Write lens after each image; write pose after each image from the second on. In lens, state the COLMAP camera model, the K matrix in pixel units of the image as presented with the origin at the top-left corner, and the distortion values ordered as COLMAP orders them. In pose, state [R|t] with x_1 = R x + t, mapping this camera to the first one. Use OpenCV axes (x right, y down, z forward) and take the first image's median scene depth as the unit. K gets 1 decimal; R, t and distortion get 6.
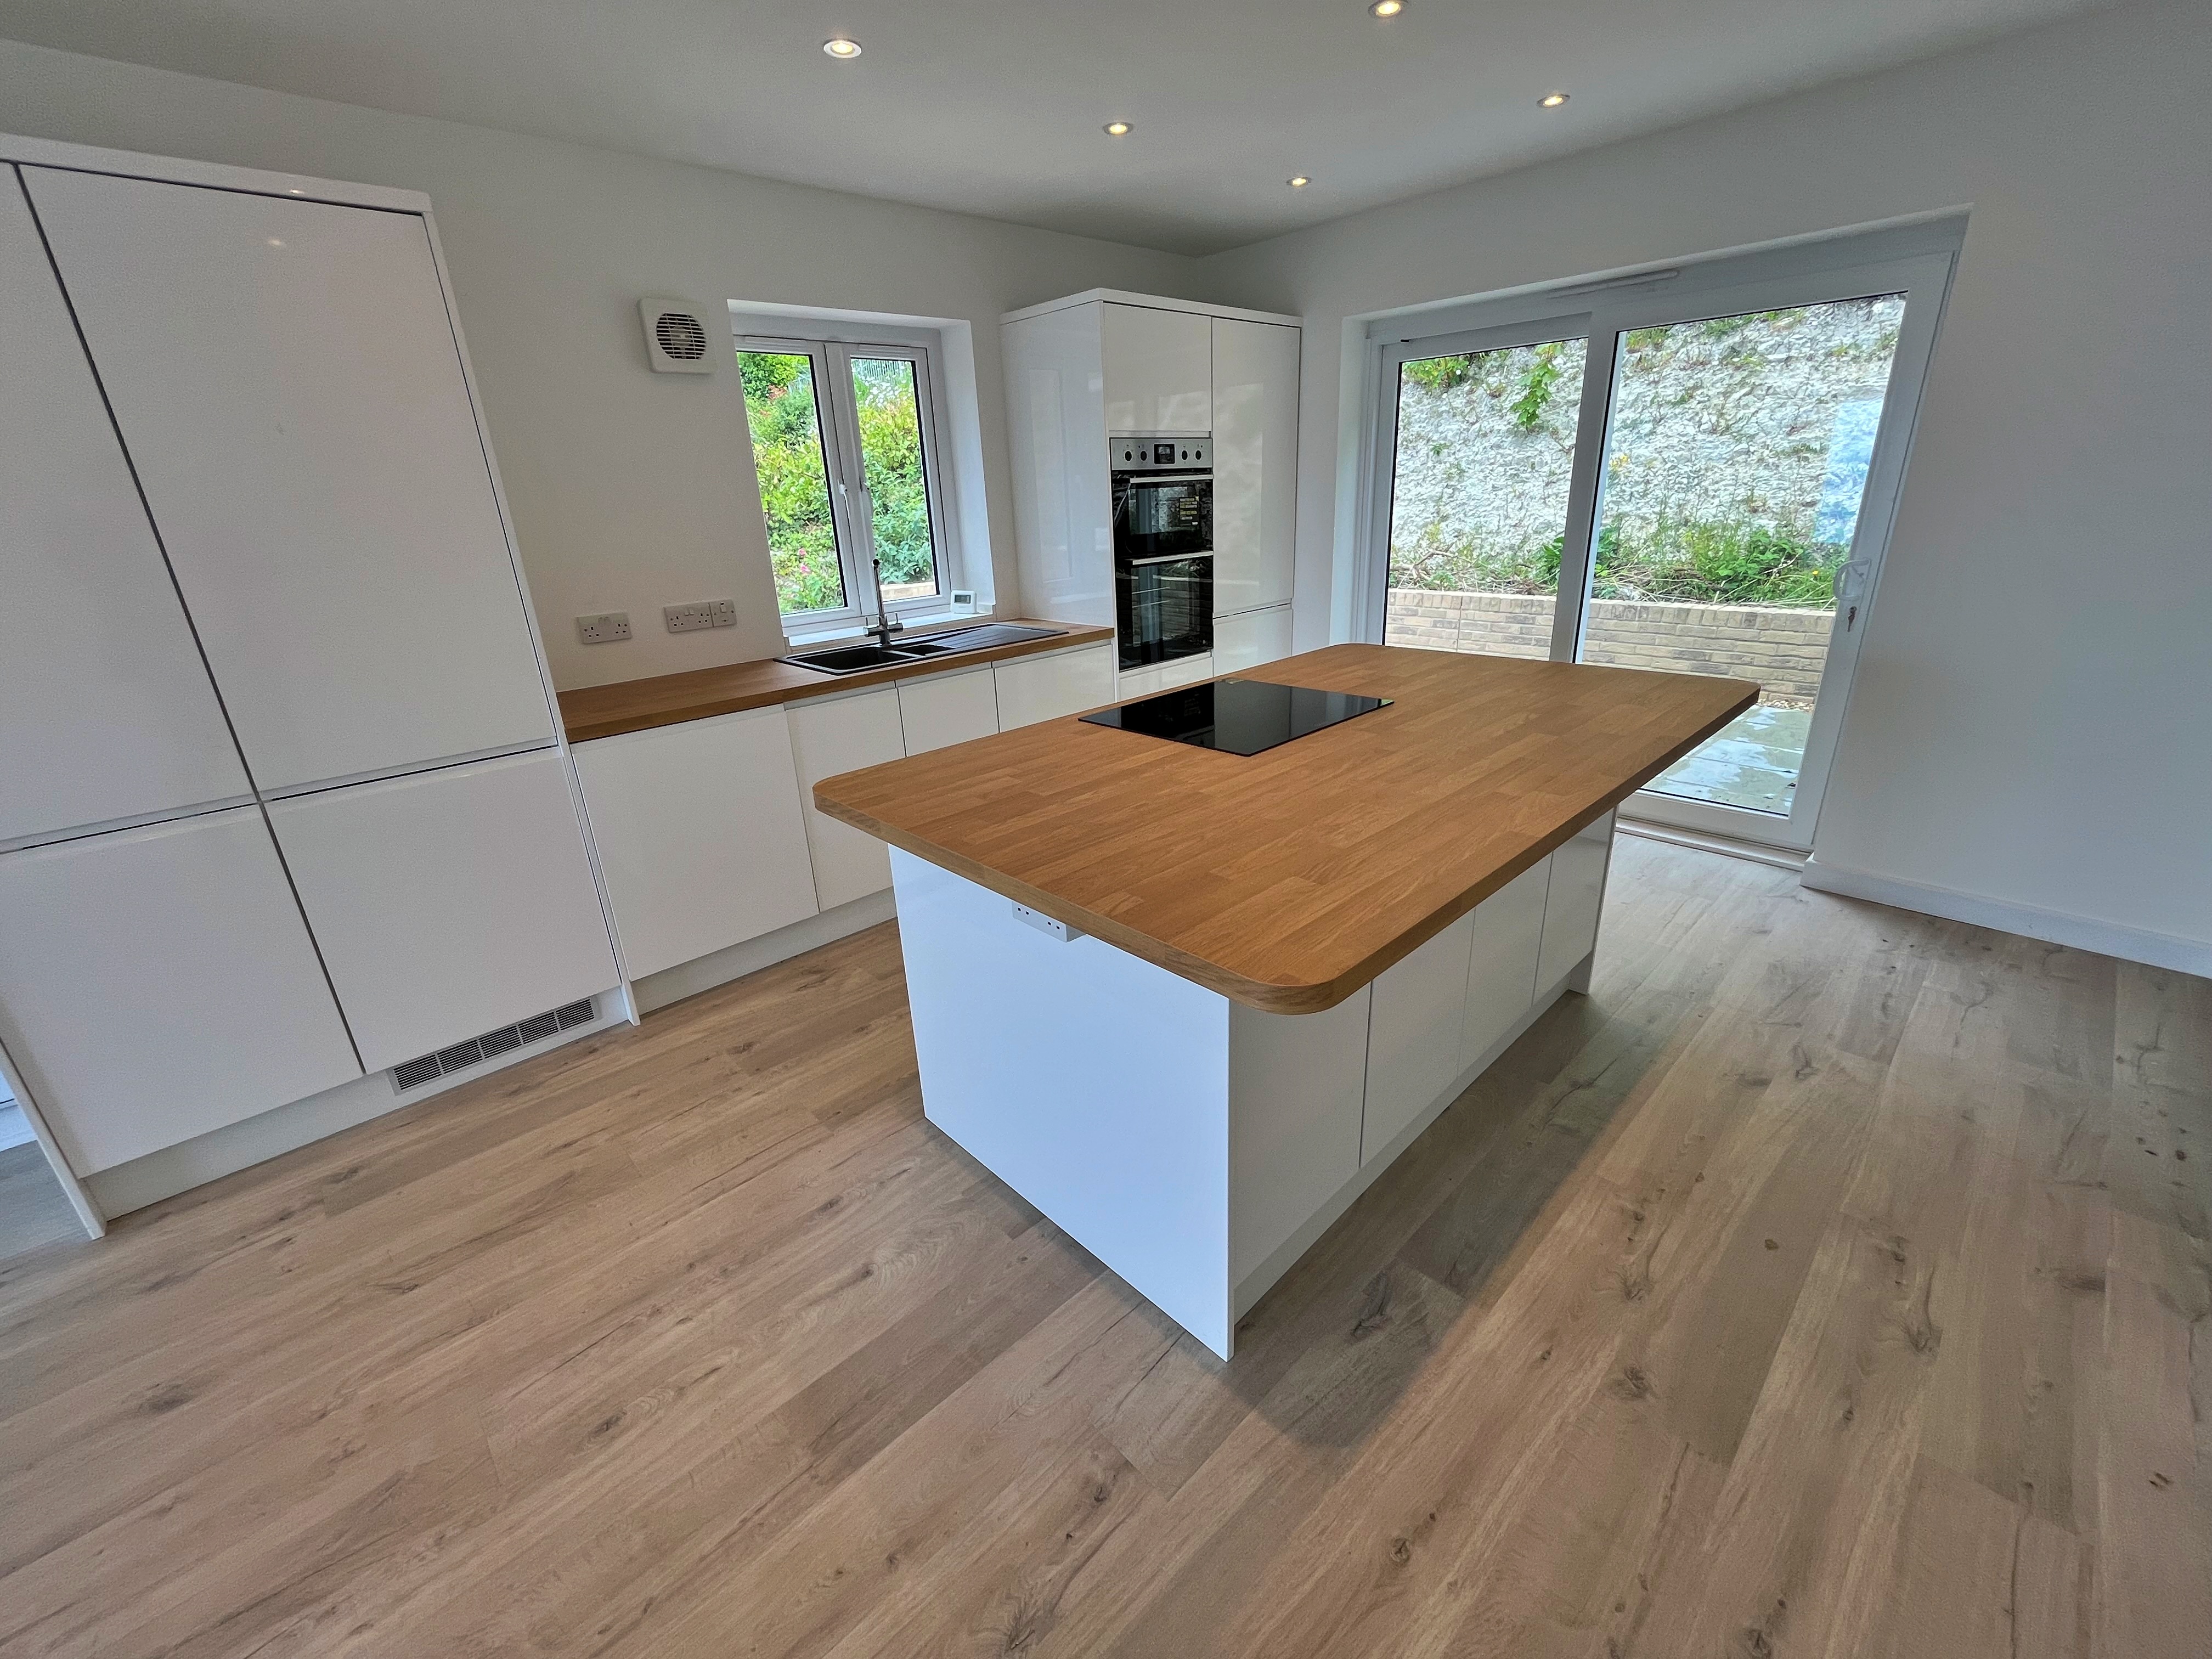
lens RADIAL K [[901.5, 0, 1106.0], [0, 901.5, 829.5], [0, 0, 1]] dist [-0.003186, -0.000067]
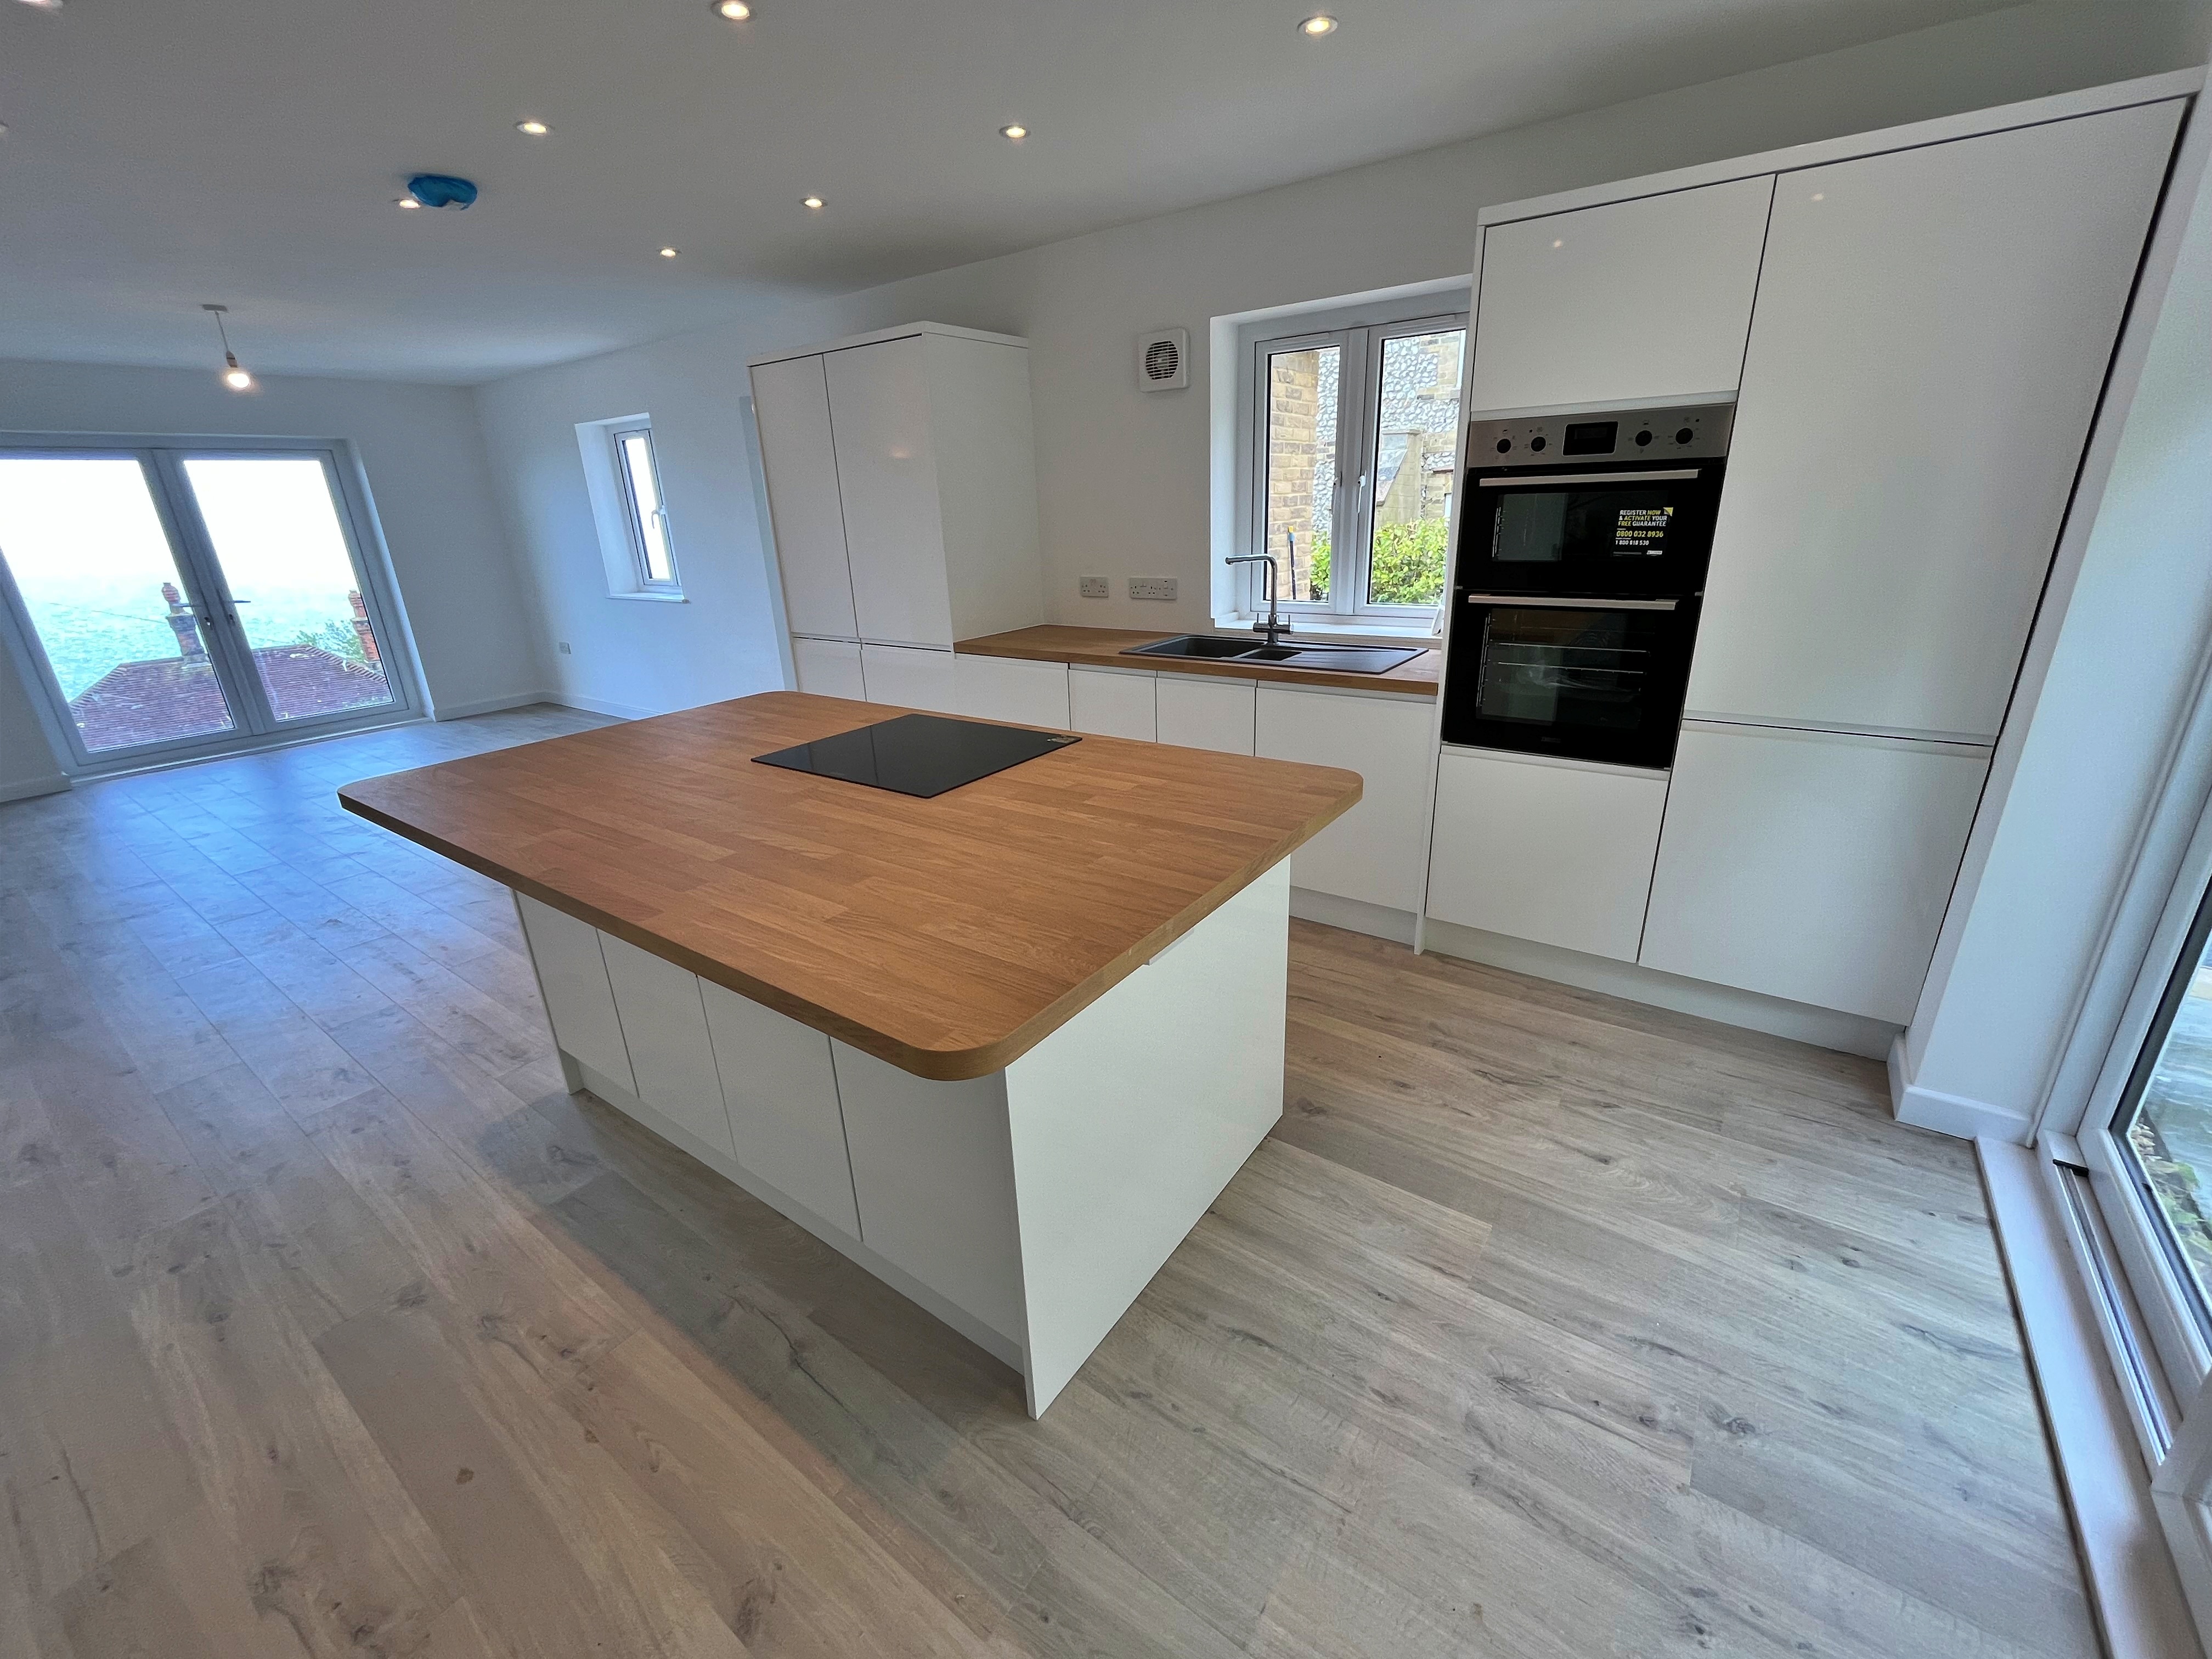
lens RADIAL K [[901.5, 0, 1106.0], [0, 901.5, 829.5], [0, 0, 1]] dist [-0.003186, -0.000067]
pose [[0.187917, 0.375336, -0.907640, 0.615869], [-0.323138, 0.896284, 0.303738, -0.232294], [0.927507, 0.236215, 0.289712, 0.520341]]
